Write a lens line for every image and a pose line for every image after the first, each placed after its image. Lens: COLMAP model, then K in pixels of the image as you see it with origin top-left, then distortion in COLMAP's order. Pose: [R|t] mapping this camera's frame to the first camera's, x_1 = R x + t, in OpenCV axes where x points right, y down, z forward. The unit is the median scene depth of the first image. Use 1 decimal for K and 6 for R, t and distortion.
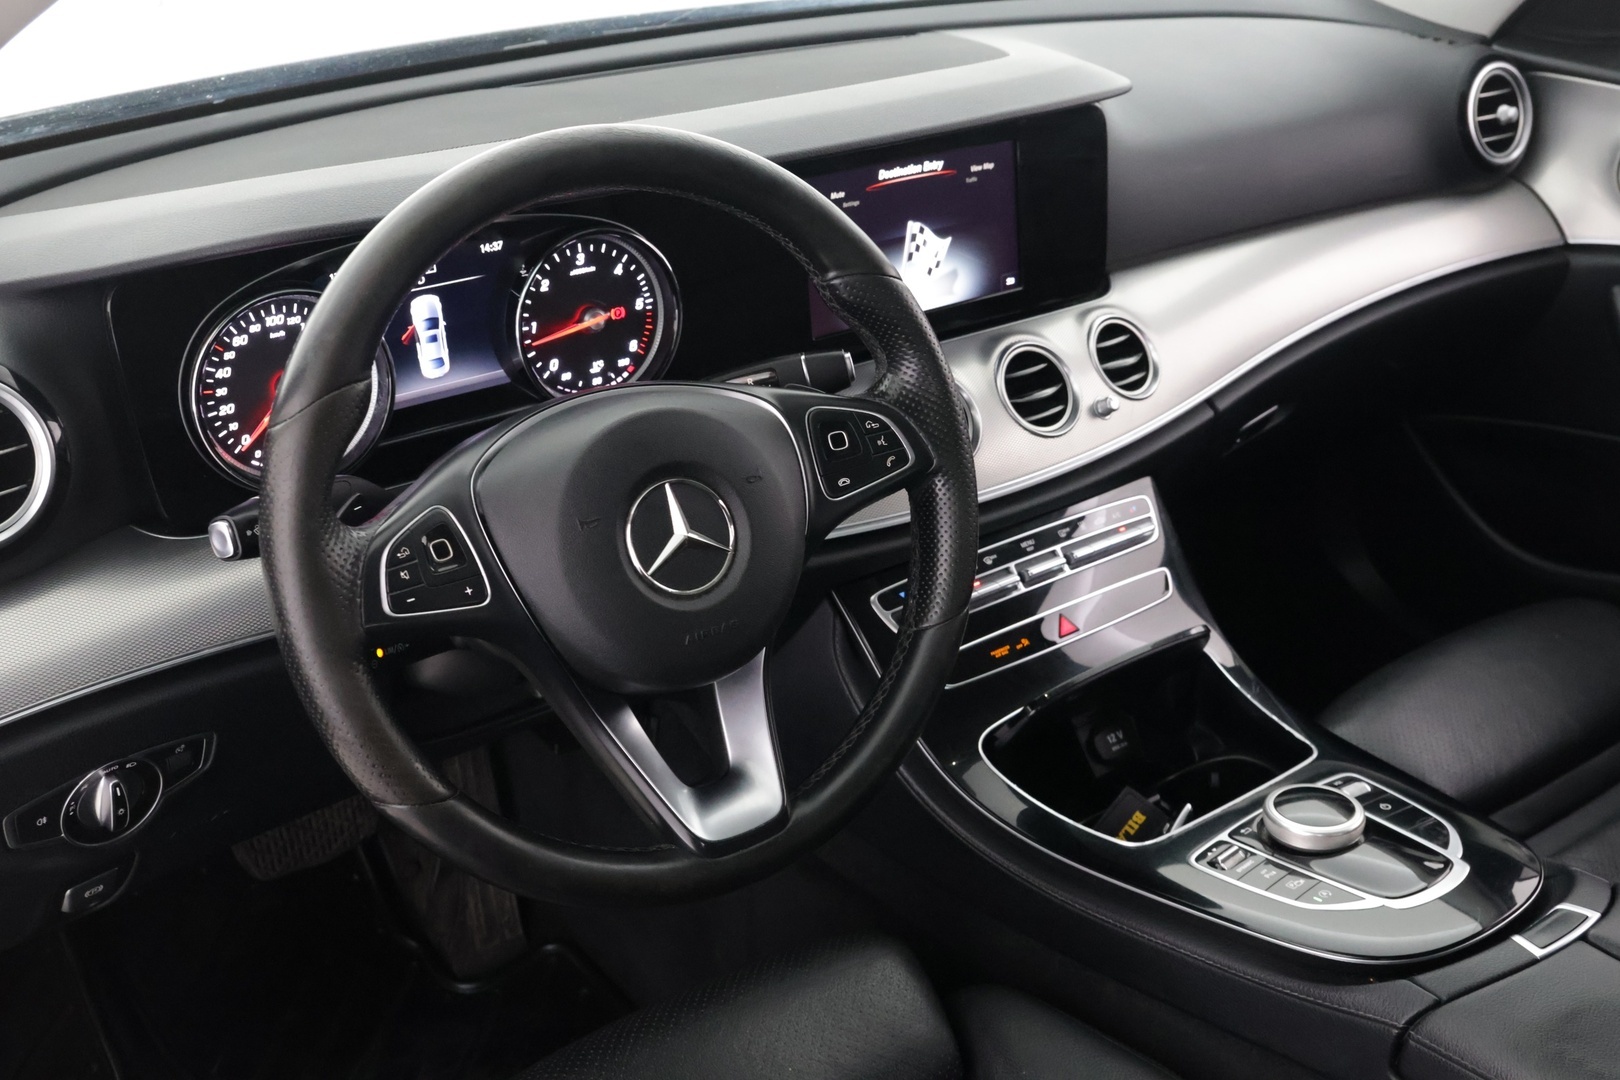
lens RADIAL K [[1736.3, 0, 808.7], [0, 1736.3, 539.9], [0, 0, 1]] dist [0.021801, 0.000000]
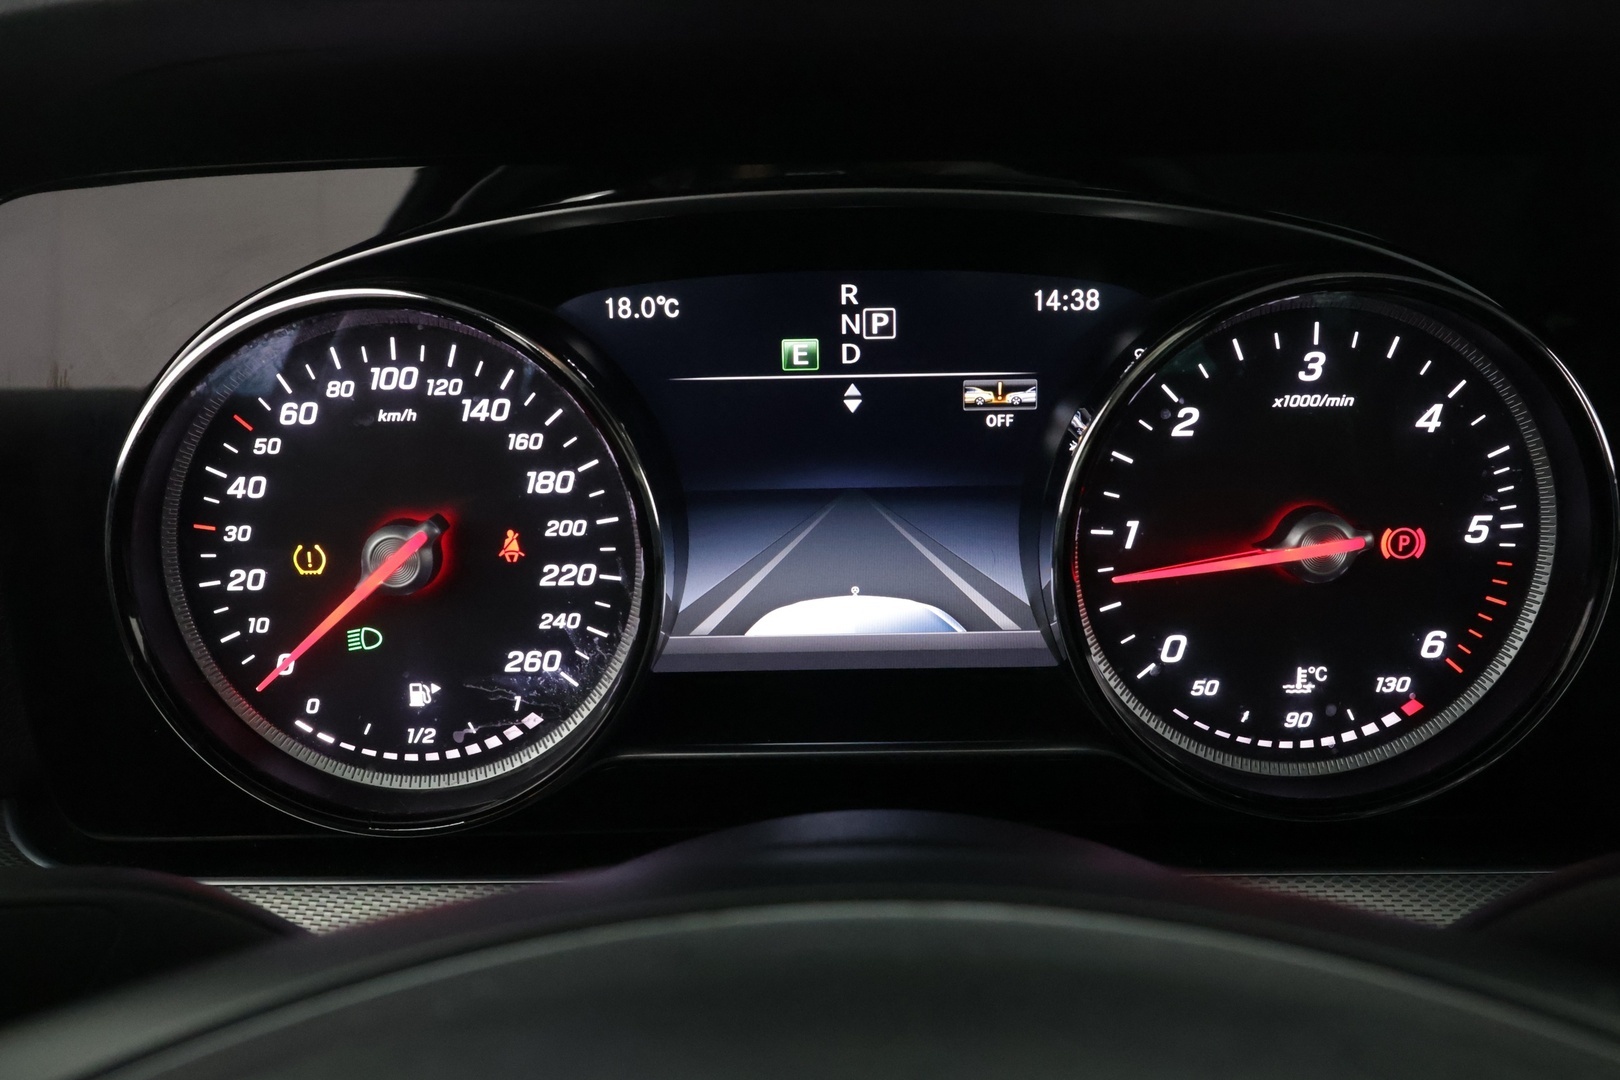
lens RADIAL K [[1340.7, 0, 809.2], [0, 1340.7, 535.4], [0, 0, 1]] dist [-0.018518, 0.001371]
pose [[0.803193, 0.174596, -0.569559, -0.055309], [-0.251388, 0.966126, -0.058346, -0.089304], [0.540079, 0.190044, 0.819877, 0.738587]]
